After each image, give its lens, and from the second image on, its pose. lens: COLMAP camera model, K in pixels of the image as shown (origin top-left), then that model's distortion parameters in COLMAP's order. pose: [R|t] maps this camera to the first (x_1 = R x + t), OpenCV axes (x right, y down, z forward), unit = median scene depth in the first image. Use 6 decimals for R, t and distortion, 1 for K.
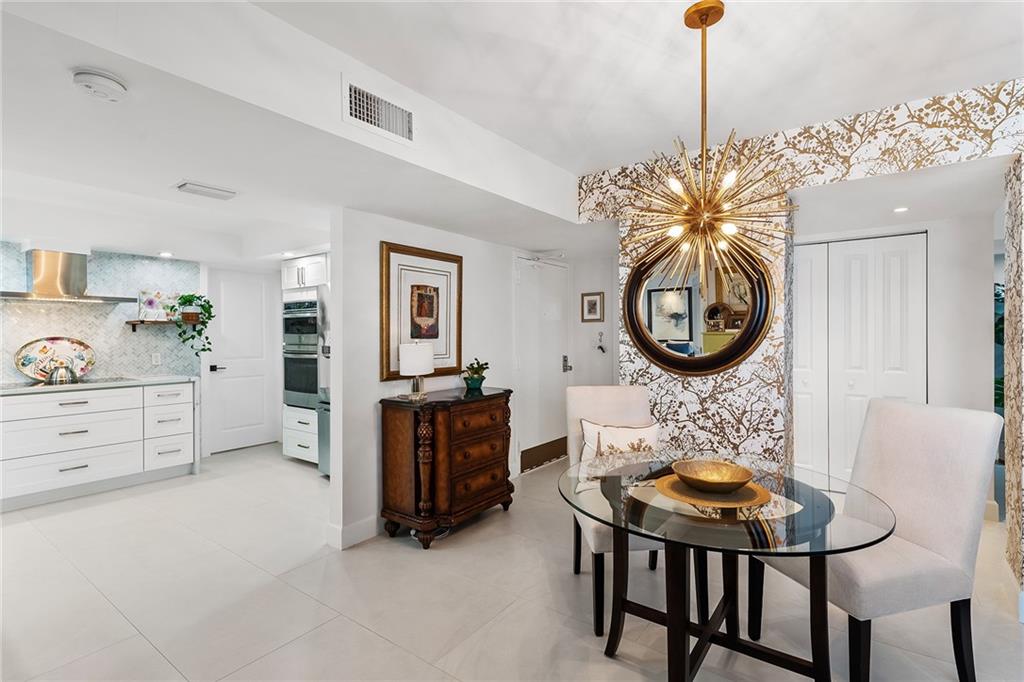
lens RADIAL K [[481.3, 0, 514.1], [0, 481.3, 337.4], [0, 0, 1]] dist [0.013011, -0.002613]
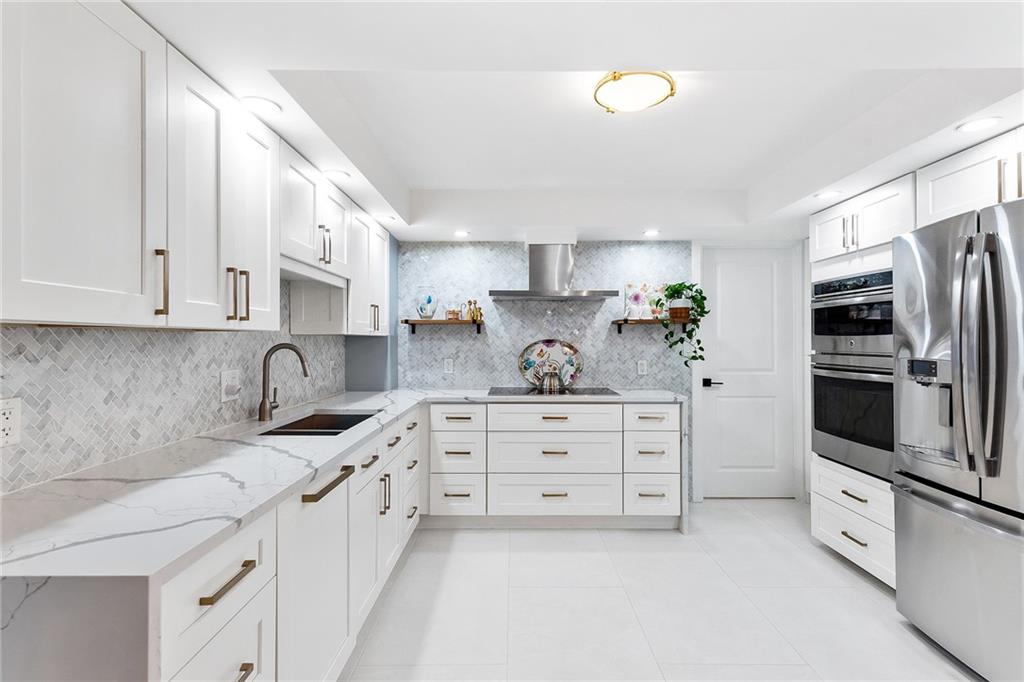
lens RADIAL K [[481.3, 0, 513.1], [0, 481.3, 340.5], [0, 0, 1]] dist [0.013011, -0.002613]
pose [[0.585954, 0.003063, -0.810338, -0.219173], [-0.005236, 0.999986, -0.000007, 0.001208], [0.810327, 0.004247, 0.585962, 0.362377]]
